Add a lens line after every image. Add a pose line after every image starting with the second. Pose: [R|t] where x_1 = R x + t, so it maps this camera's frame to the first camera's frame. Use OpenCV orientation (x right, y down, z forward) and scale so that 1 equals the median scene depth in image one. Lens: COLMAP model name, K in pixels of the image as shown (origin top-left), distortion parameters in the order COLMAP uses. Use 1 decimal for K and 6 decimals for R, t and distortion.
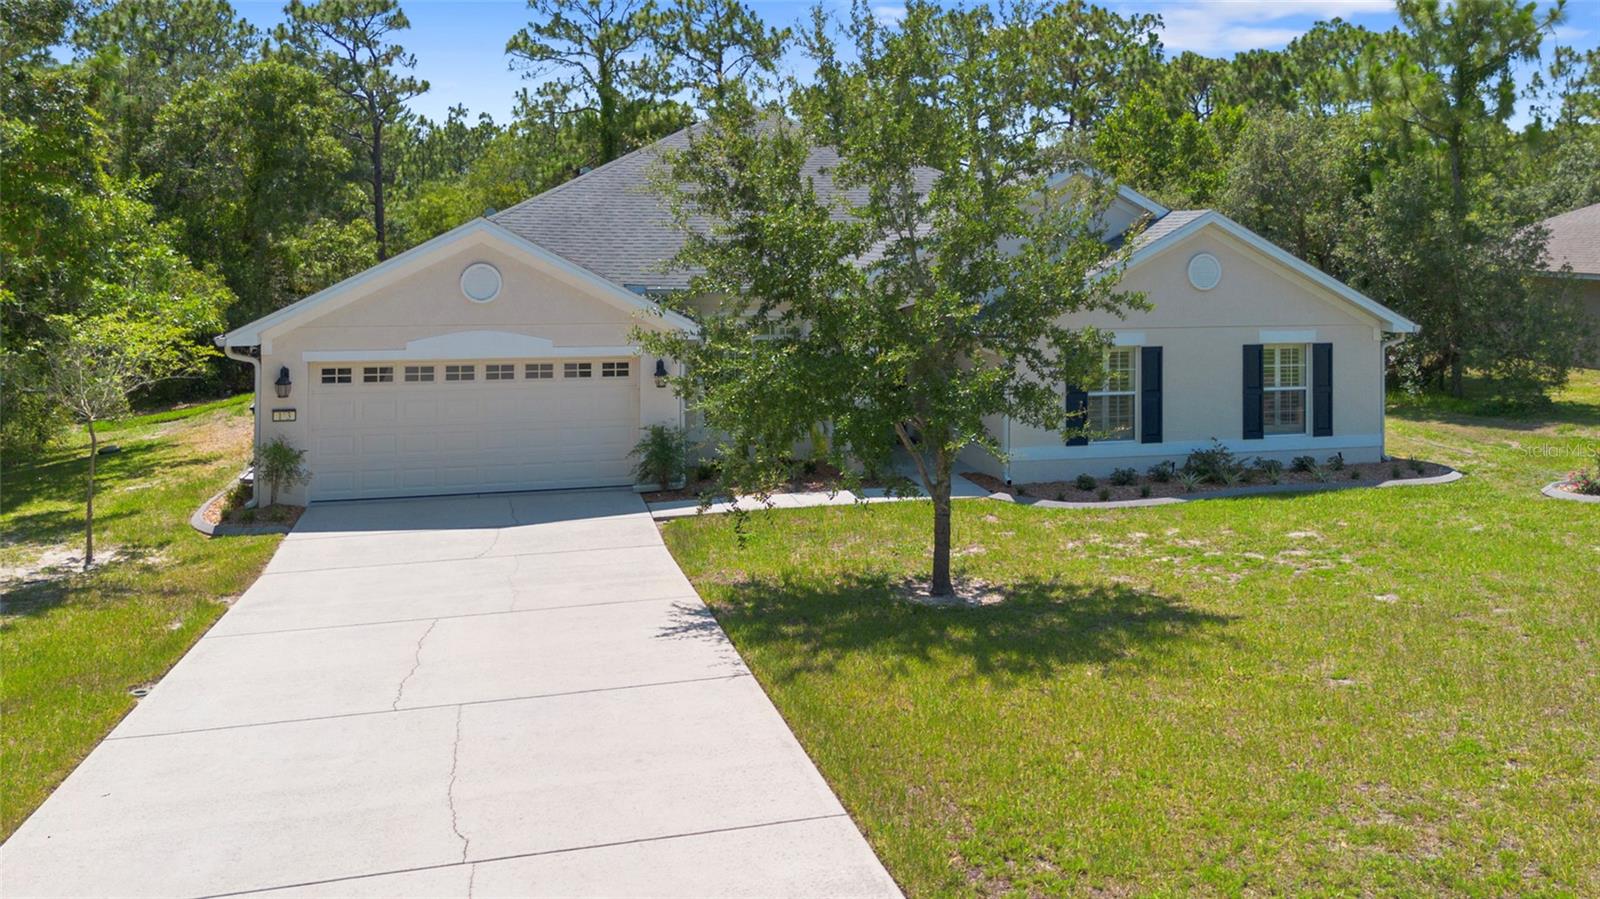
lens RADIAL K [[1107.3, 0, 790.5], [0, 1107.3, 403.4], [0, 0, 1]] dist [0.059084, 0.001451]
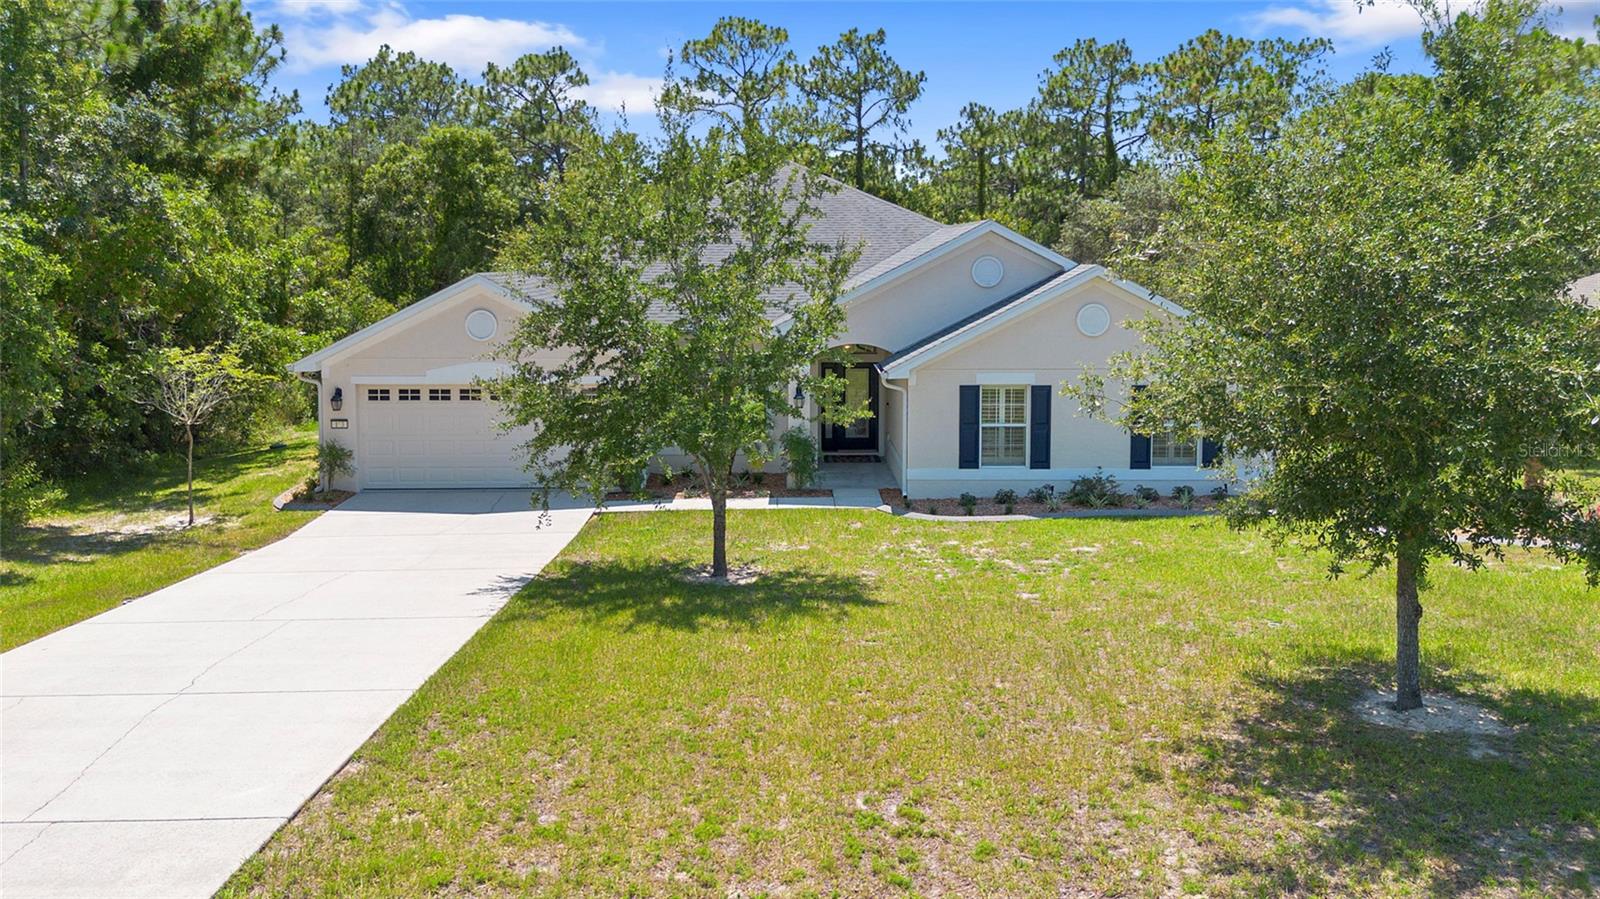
lens RADIAL K [[1110.4, 0, 803.7], [0, 1110.4, 456.9], [0, 0, 1]] dist [0.047241, -0.001484]
pose [[0.978274, 0.032302, -0.204783, 0.318905], [-0.026988, 0.999224, 0.028690, -0.003067], [0.205551, -0.022540, 0.978387, -0.162232]]
